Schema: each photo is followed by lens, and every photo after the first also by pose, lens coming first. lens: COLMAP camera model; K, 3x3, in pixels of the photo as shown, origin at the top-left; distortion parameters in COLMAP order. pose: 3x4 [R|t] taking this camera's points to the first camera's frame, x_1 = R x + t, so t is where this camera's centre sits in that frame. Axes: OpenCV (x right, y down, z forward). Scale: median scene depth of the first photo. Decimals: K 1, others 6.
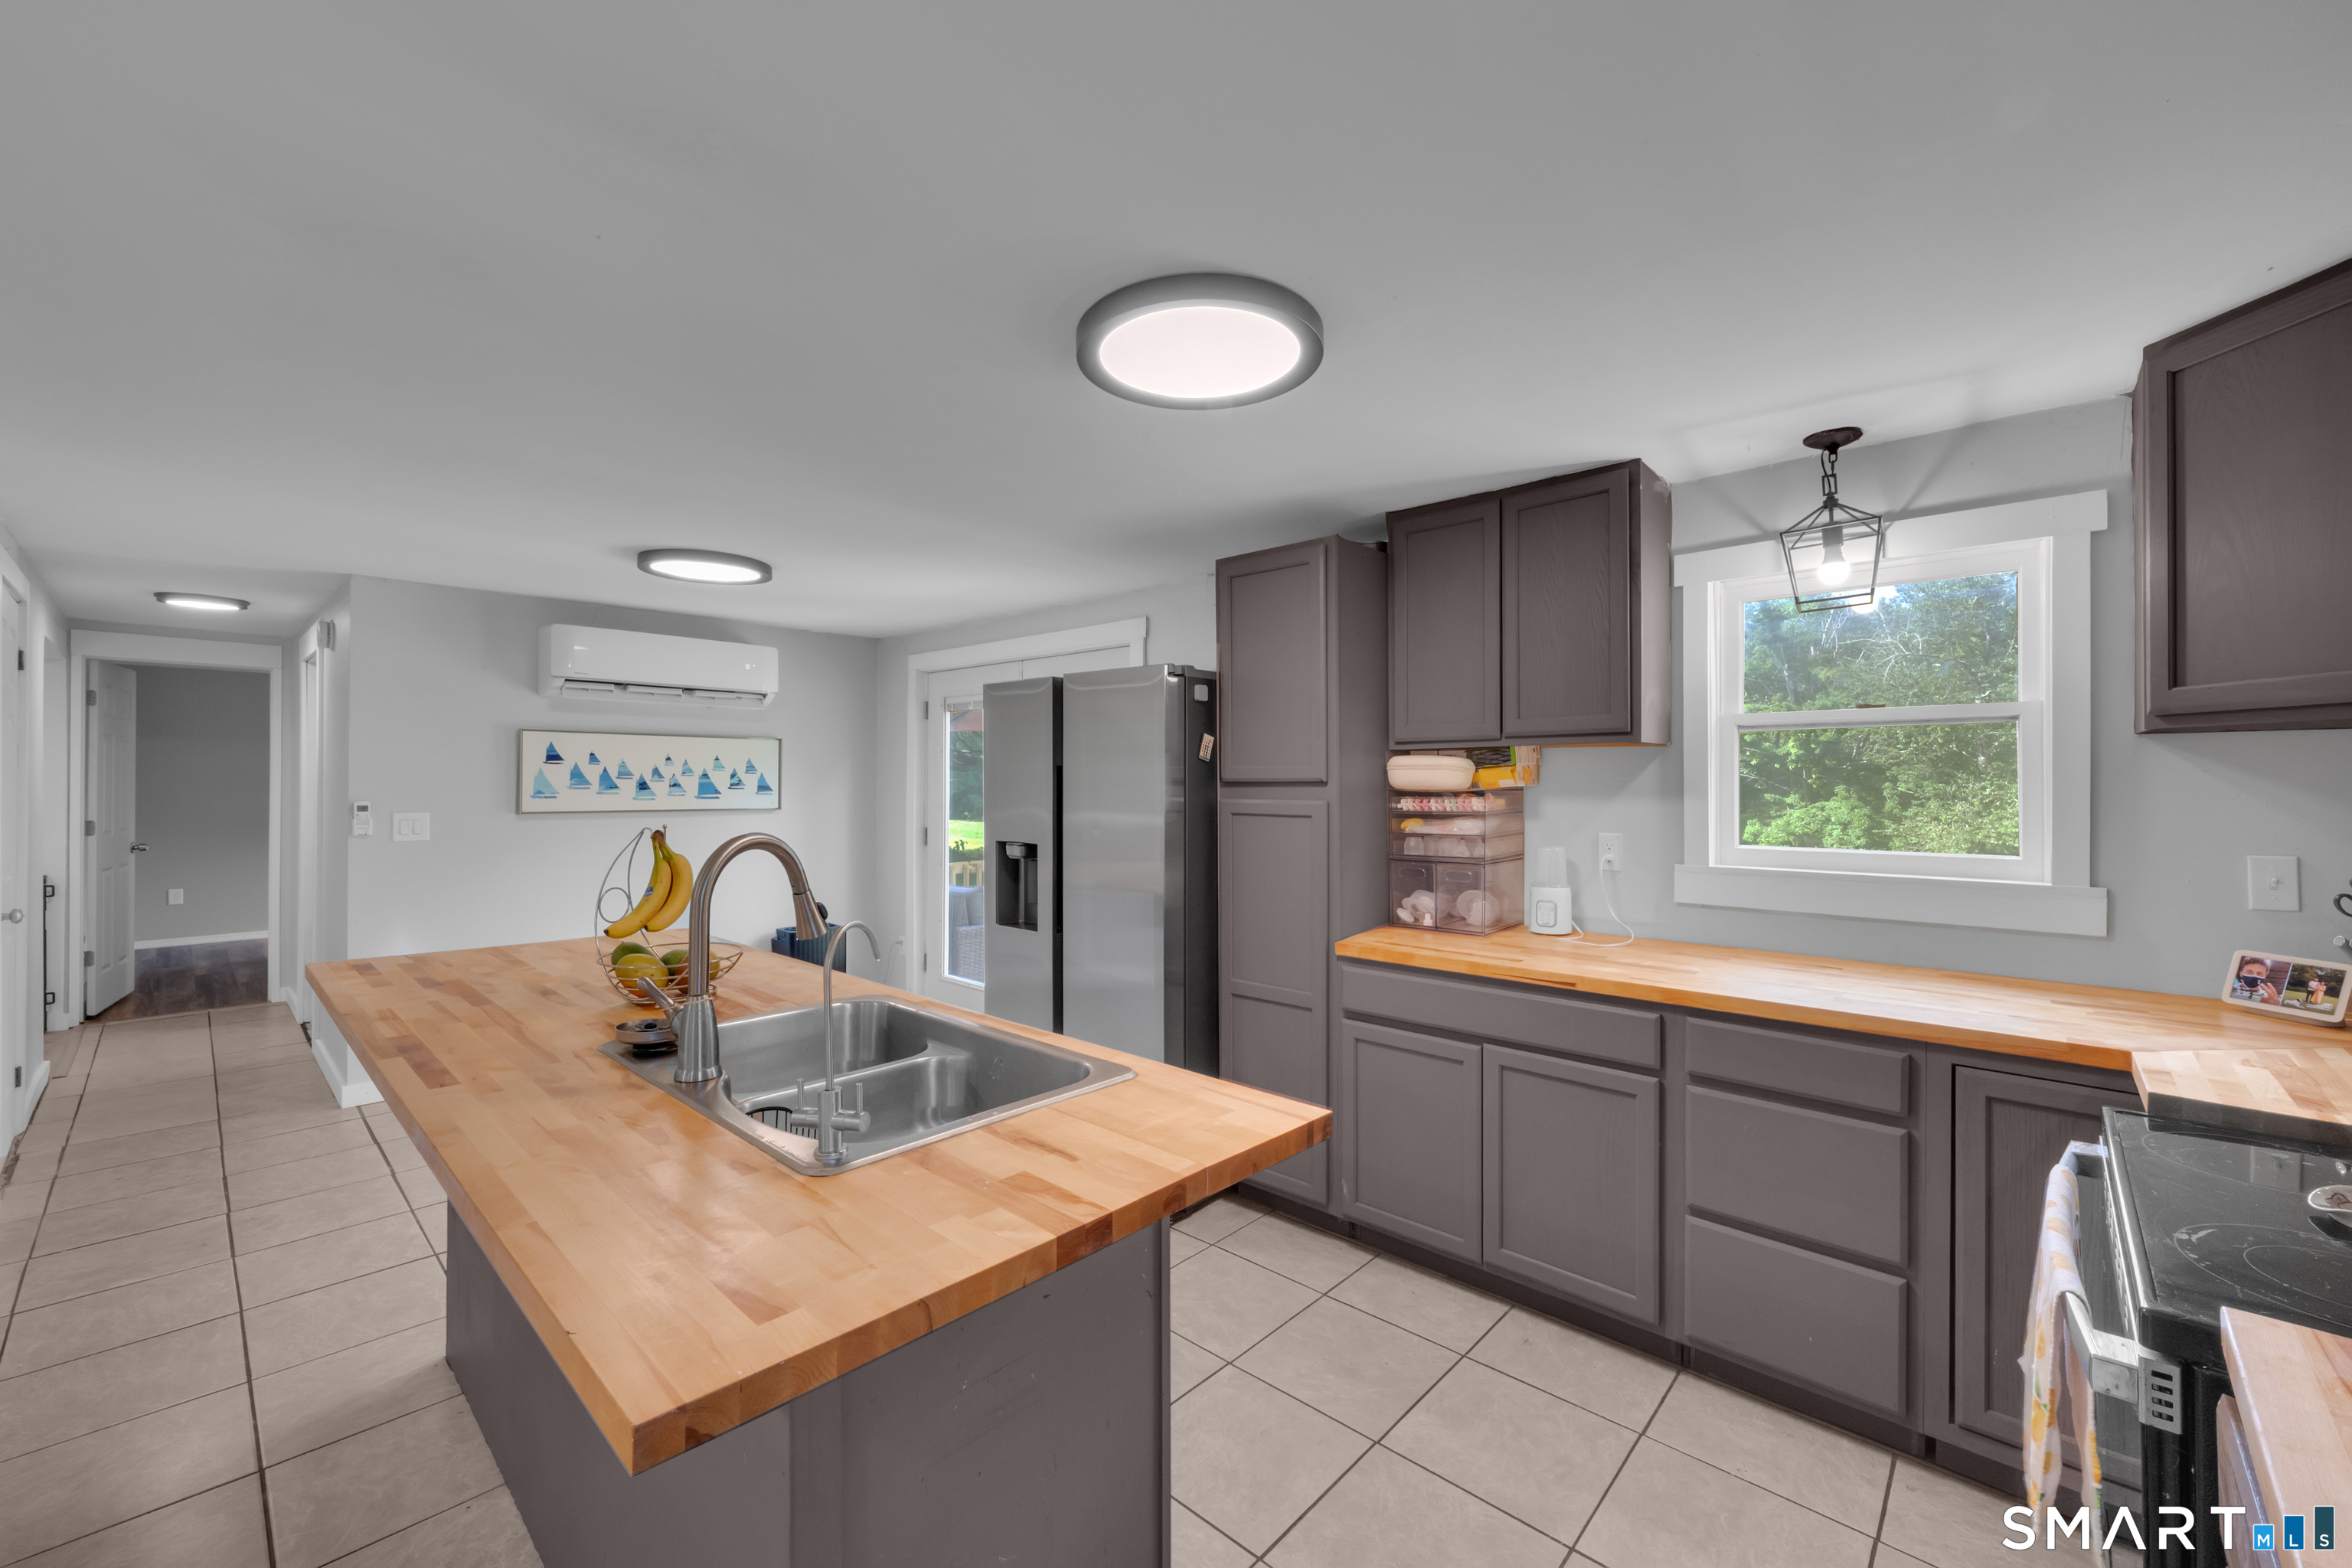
lens RADIAL K [[931.3, 0, 1167.2], [0, 931.3, 780.6], [0, 0, 1]] dist [0.000439, 0.000284]
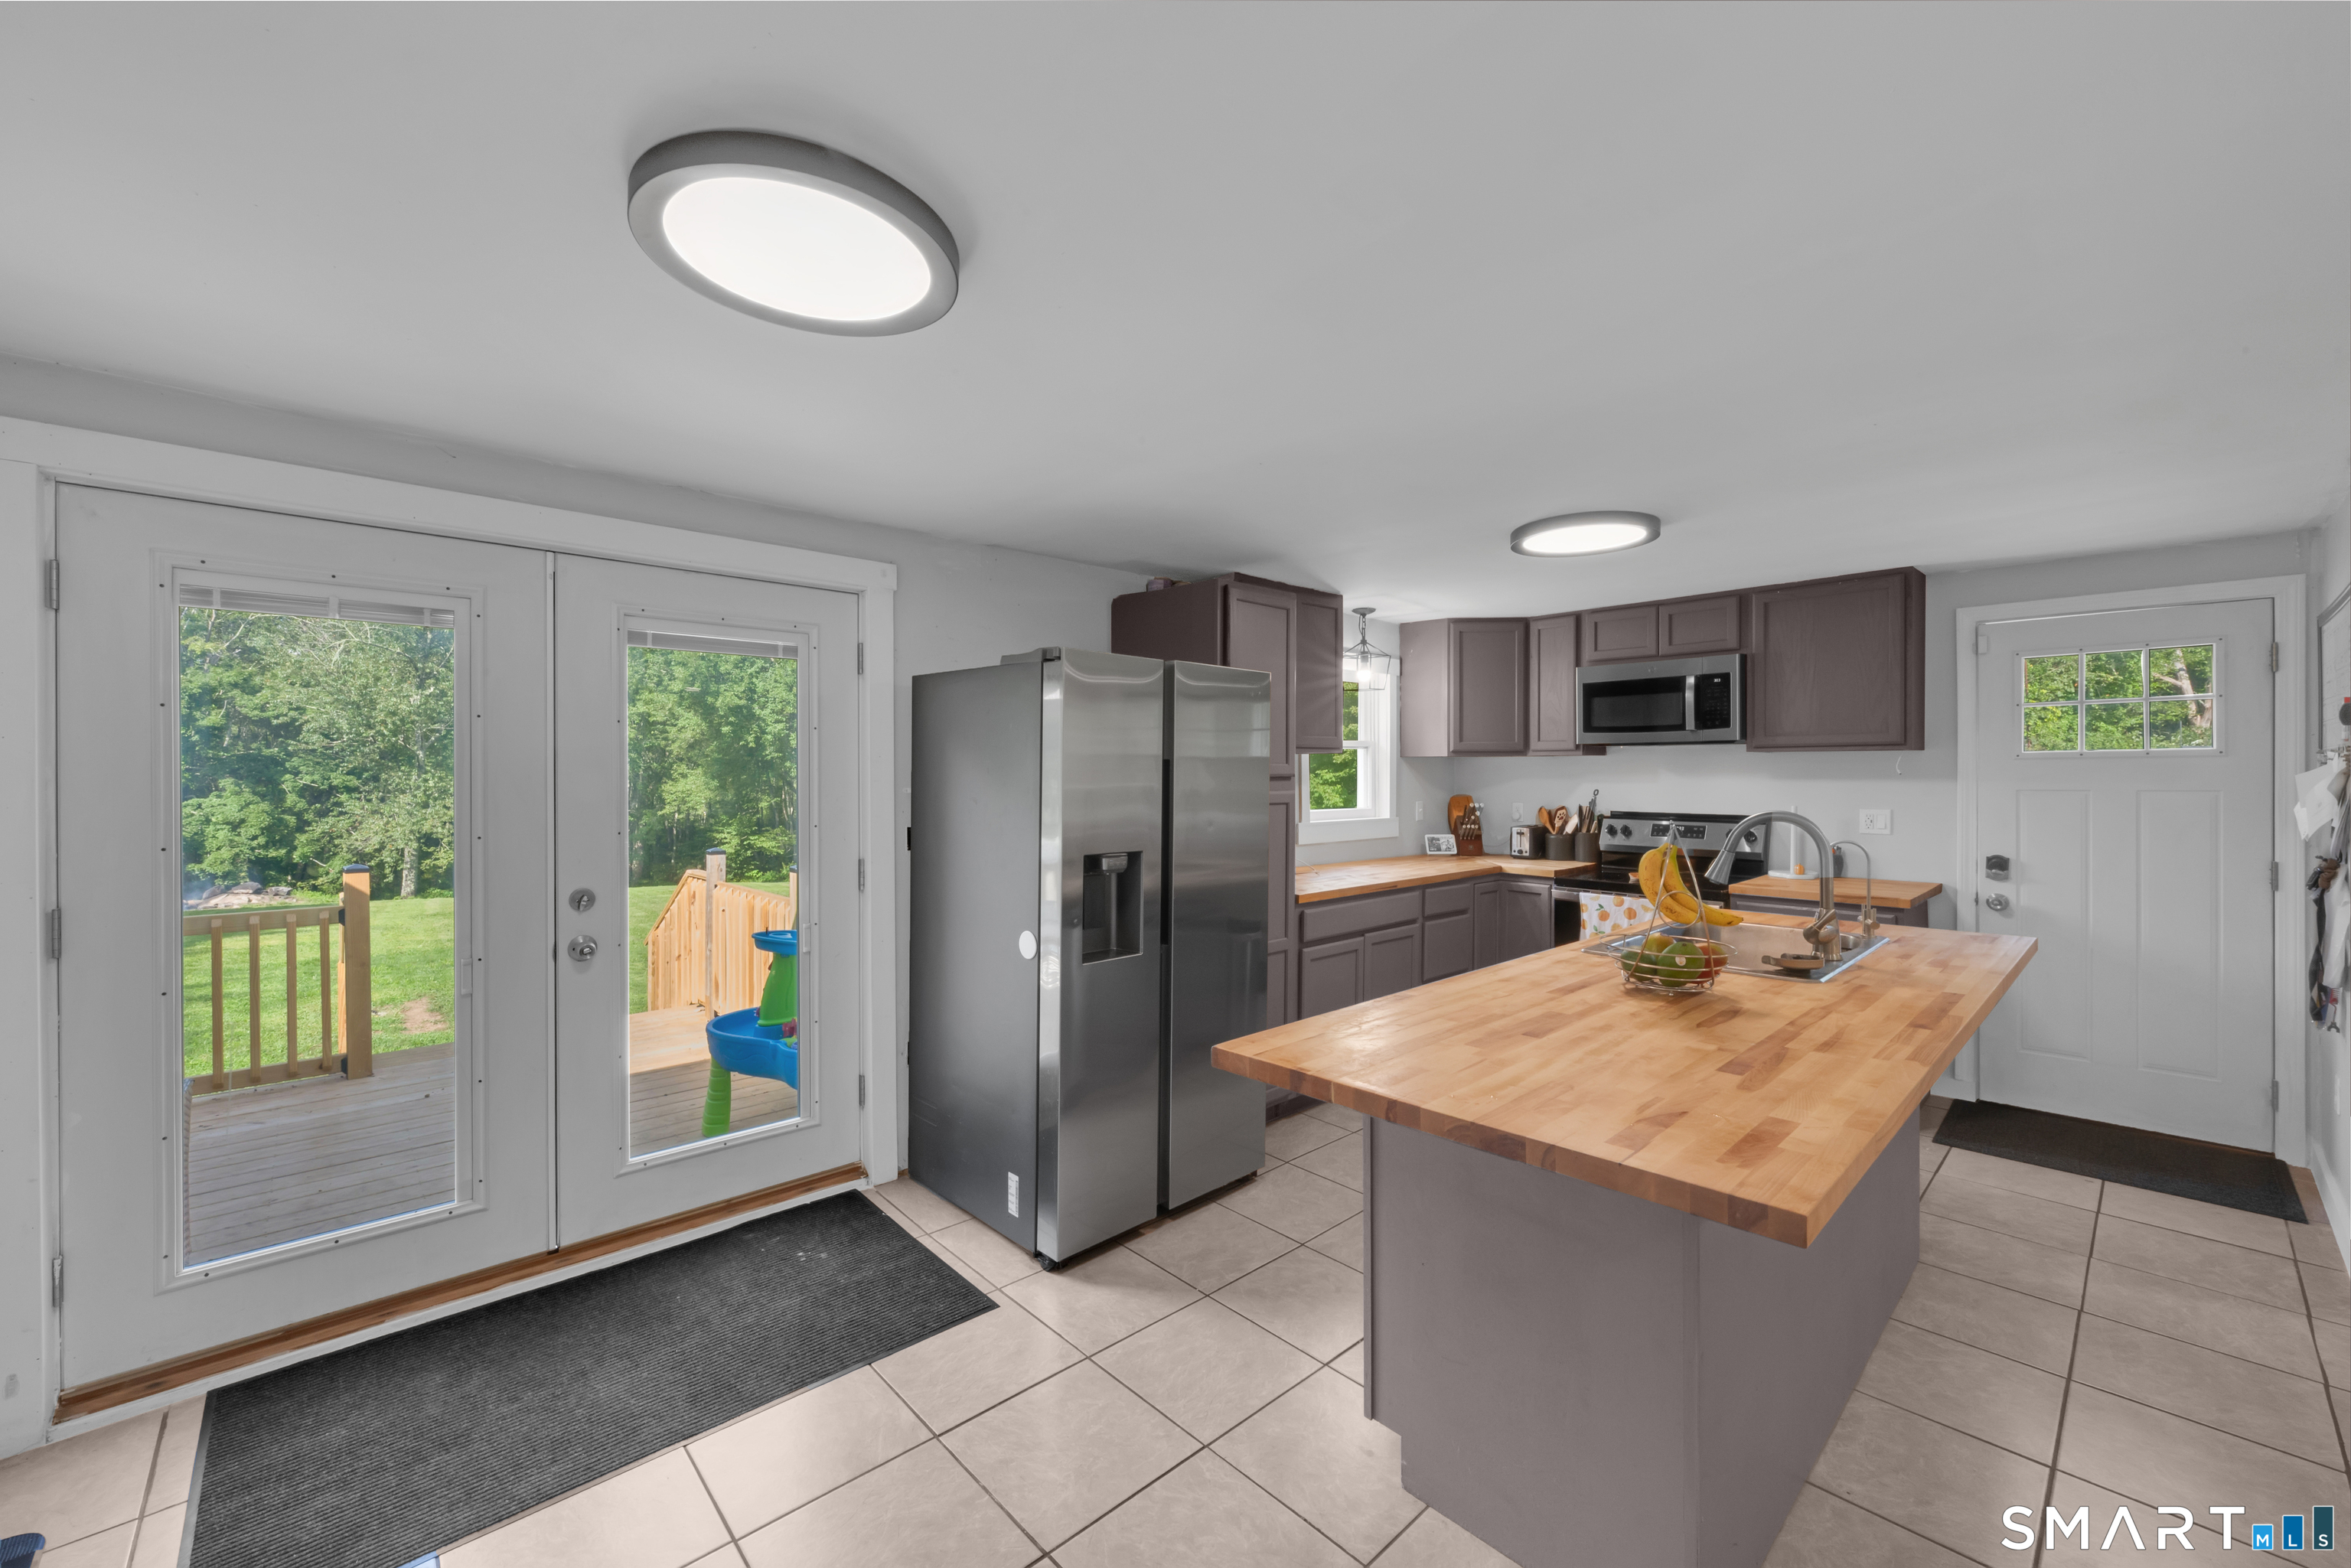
lens RADIAL K [[930.9, 0, 1175.7], [0, 930.9, 781.6], [0, 0, 1]] dist [0.000439, 0.000284]
pose [[0.065098, -0.009650, 0.997832, -0.960073], [-0.000106, 0.999953, 0.009677, -0.003767], [-0.997879, -0.000736, 0.065094, 0.887139]]
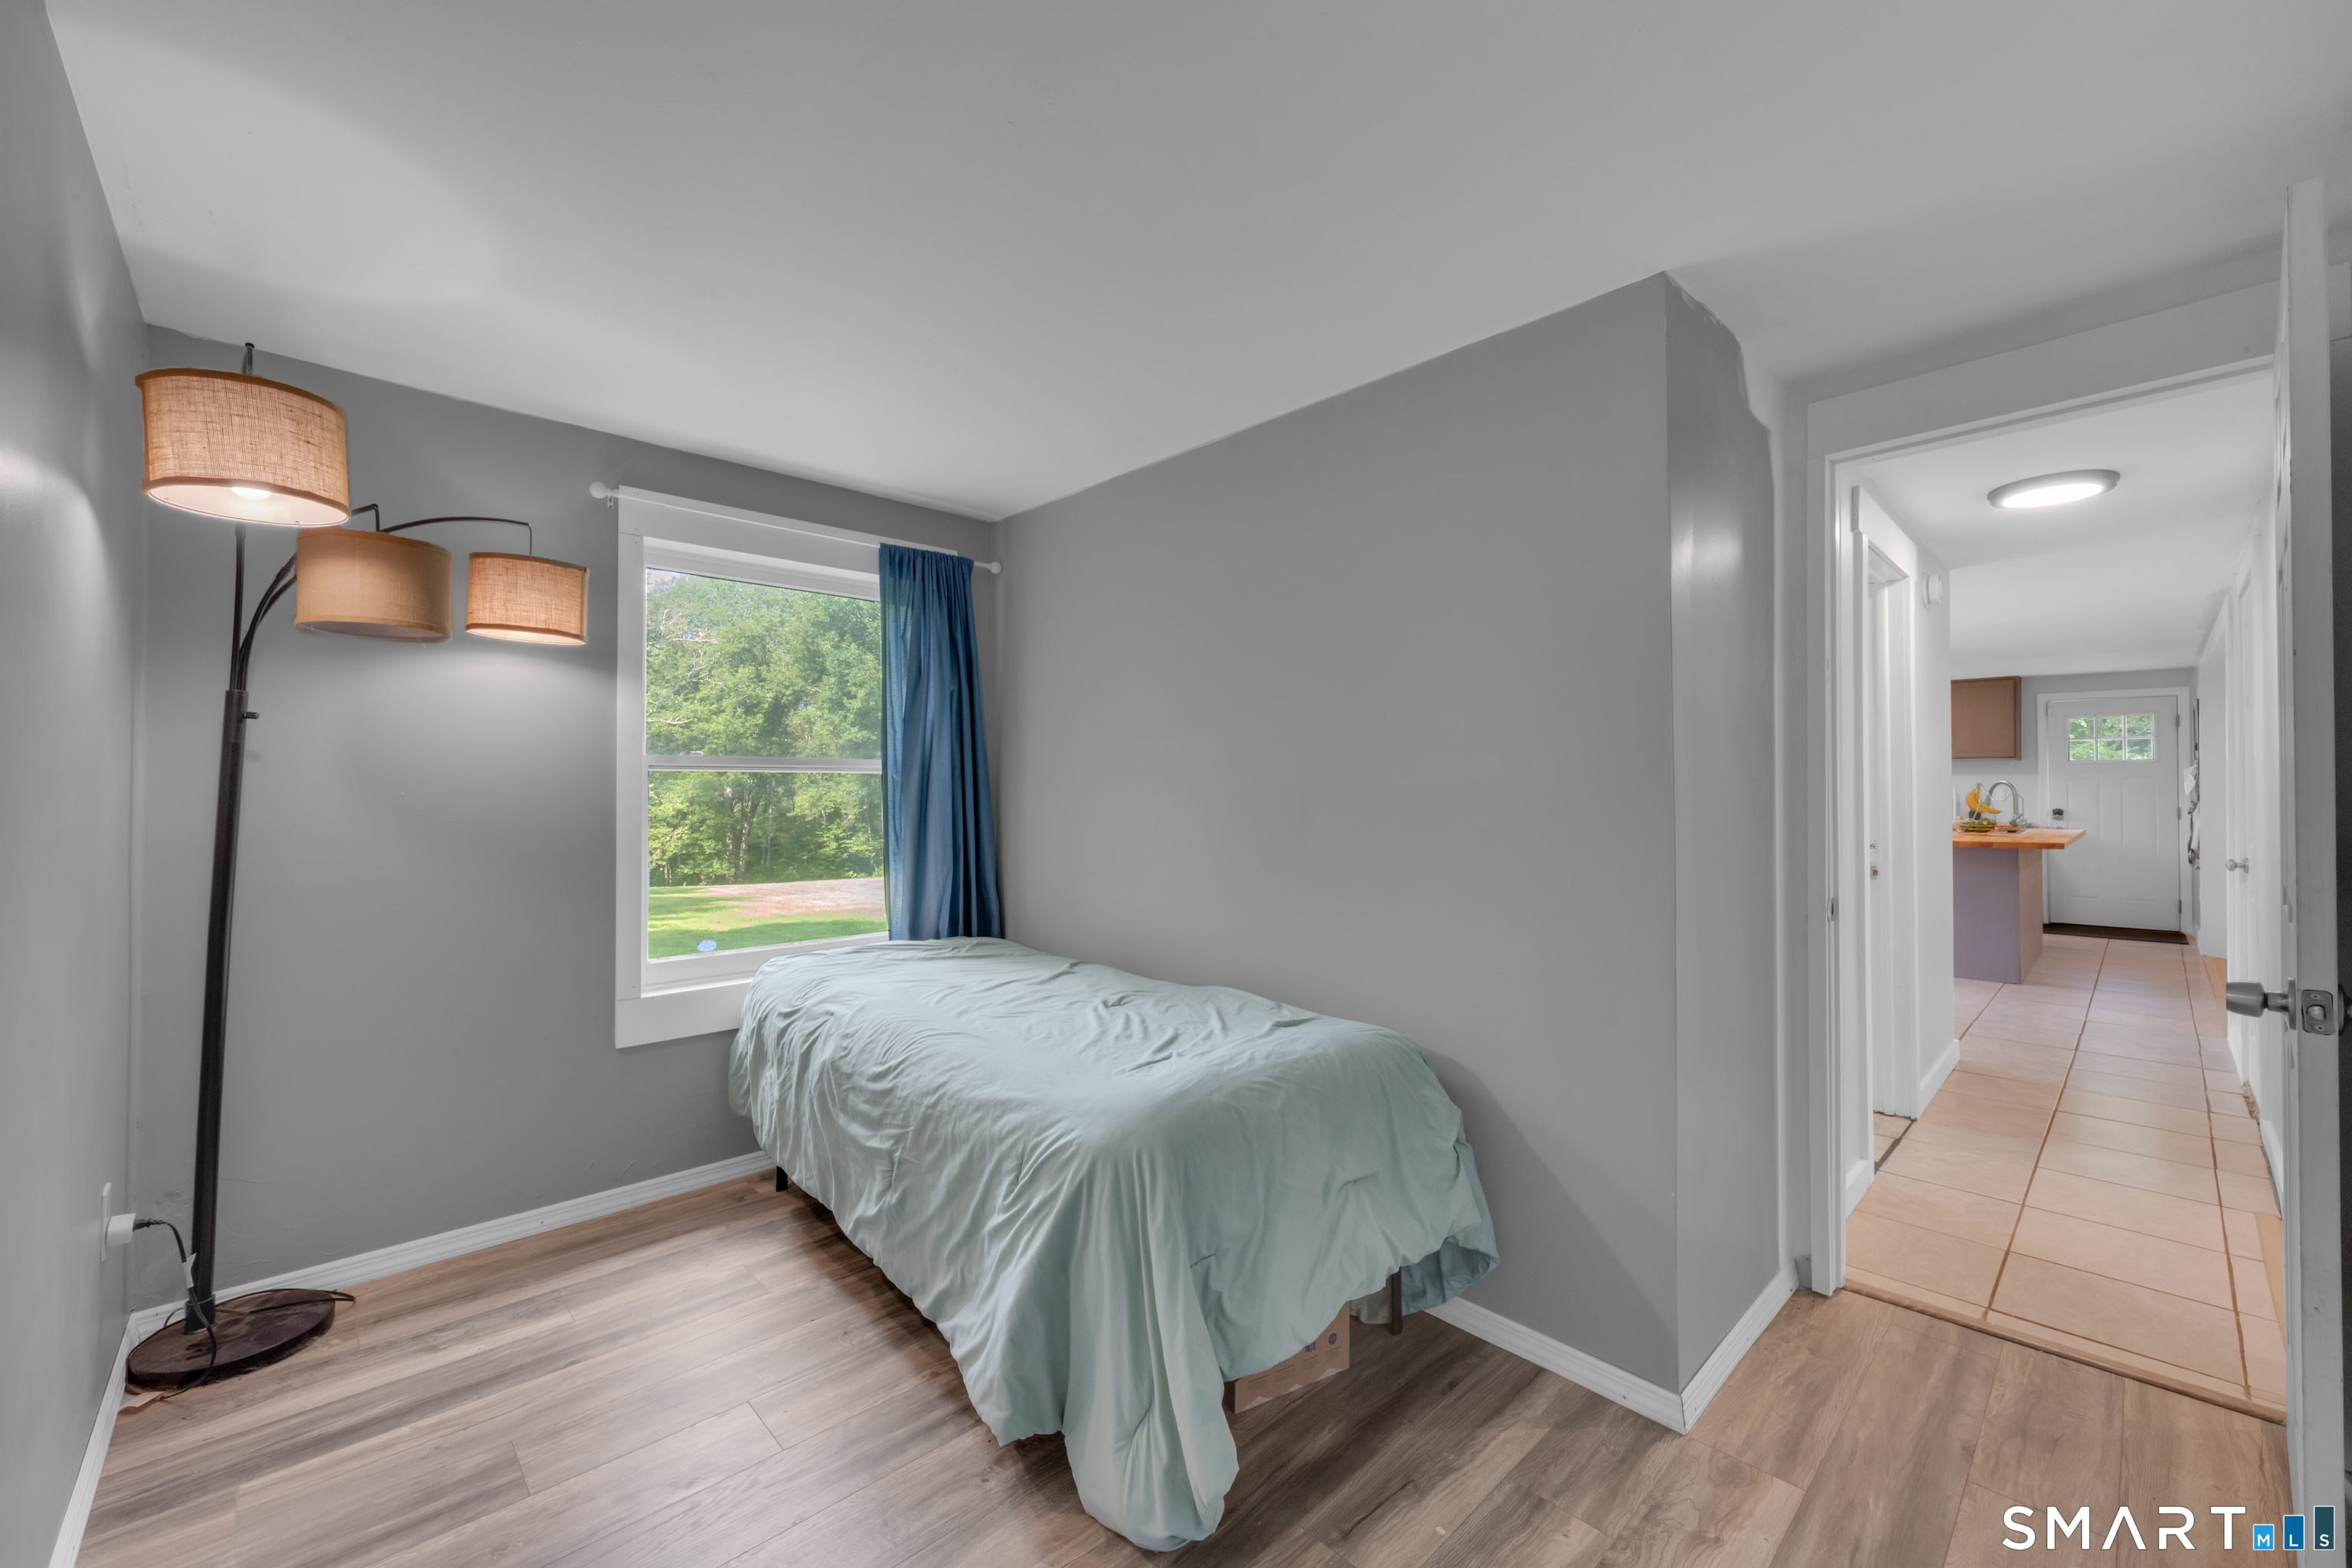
lens RADIAL K [[931.3, 0, 1175.3], [0, 931.3, 782.0], [0, 0, 1]] dist [0.000439, 0.000284]
pose [[0.054912, 0.001582, 0.998490, -2.363612], [-0.000477, 0.999999, -0.001558, 0.031863], [-0.998491, -0.000391, 0.054913, 2.166696]]
